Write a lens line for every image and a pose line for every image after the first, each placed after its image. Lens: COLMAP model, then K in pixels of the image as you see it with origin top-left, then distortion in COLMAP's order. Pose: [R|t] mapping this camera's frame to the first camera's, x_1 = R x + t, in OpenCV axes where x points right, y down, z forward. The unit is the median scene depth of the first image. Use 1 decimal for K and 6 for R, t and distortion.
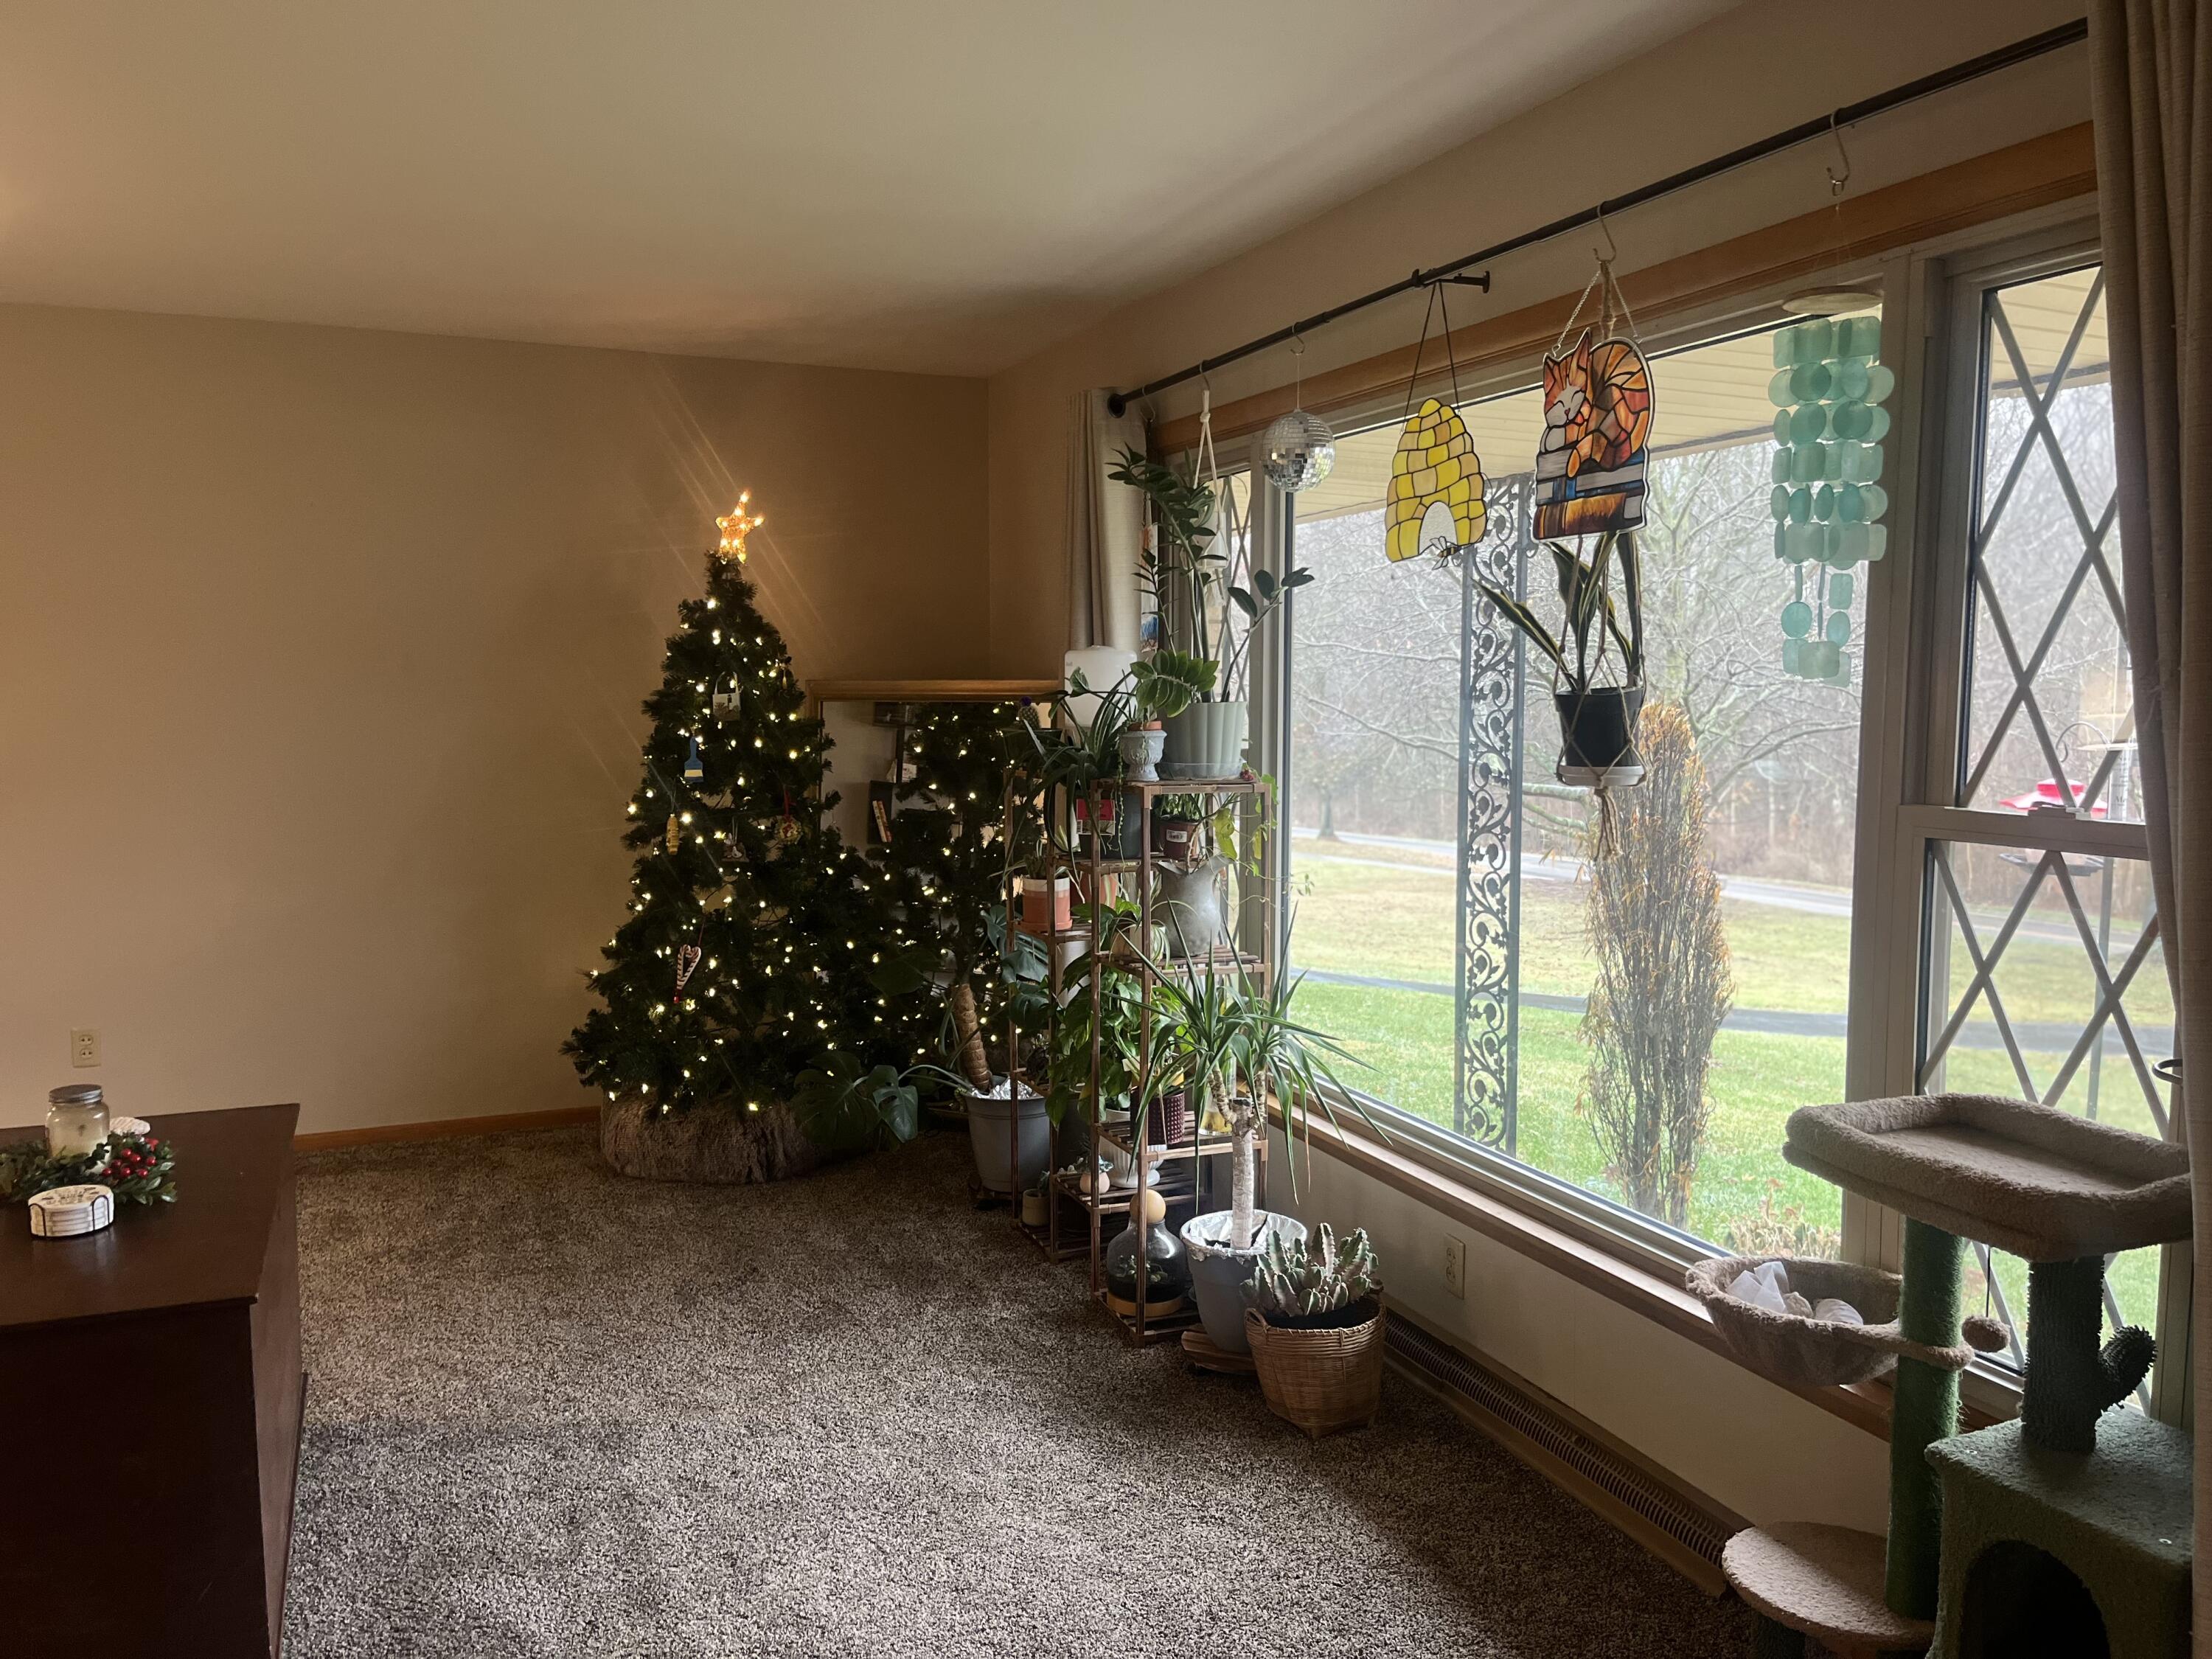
lens RADIAL K [[1681.6, 0, 1105.6], [0, 1681.6, 831.8], [0, 0, 1]] dist [0.063630, -0.081041]
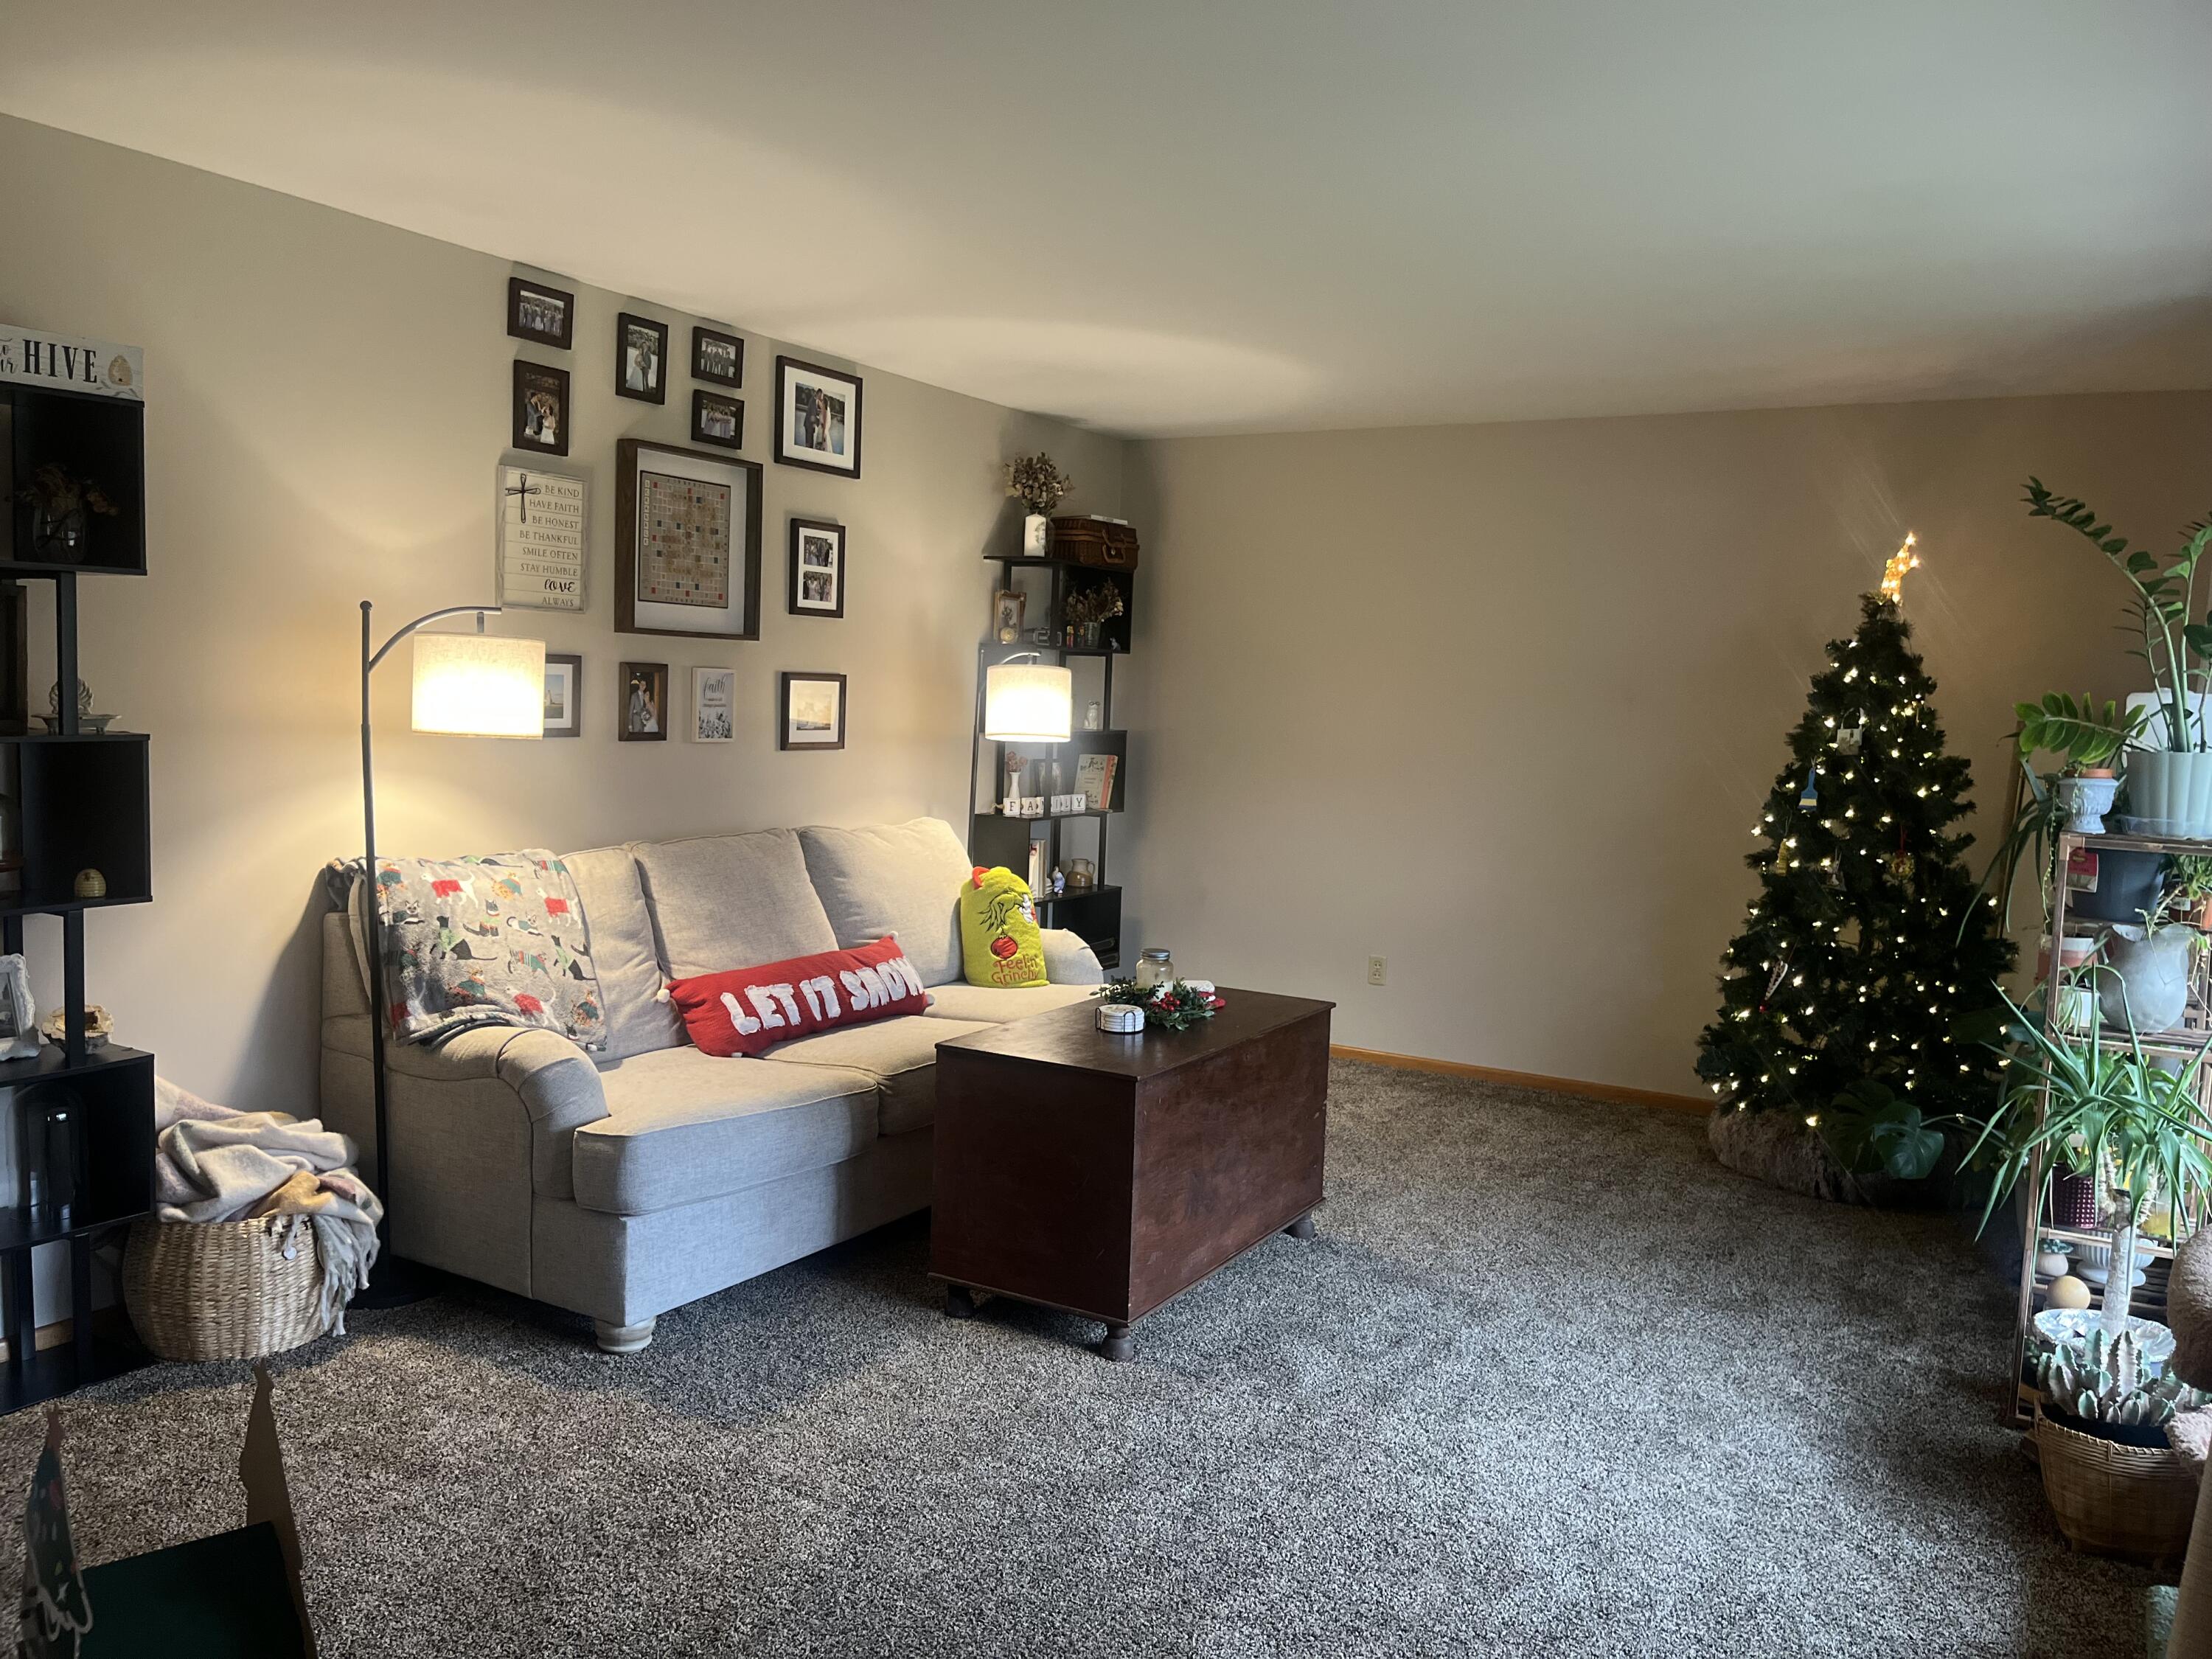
lens RADIAL K [[1681.6, 0, 1102.6], [0, 1681.6, 832.2], [0, 0, 1]] dist [0.063630, -0.081041]
pose [[0.606477, 0.089443, -0.790054, 0.384123], [-0.107406, 0.993761, 0.030056, -0.000303], [0.787813, 0.066629, 0.612300, -0.004246]]
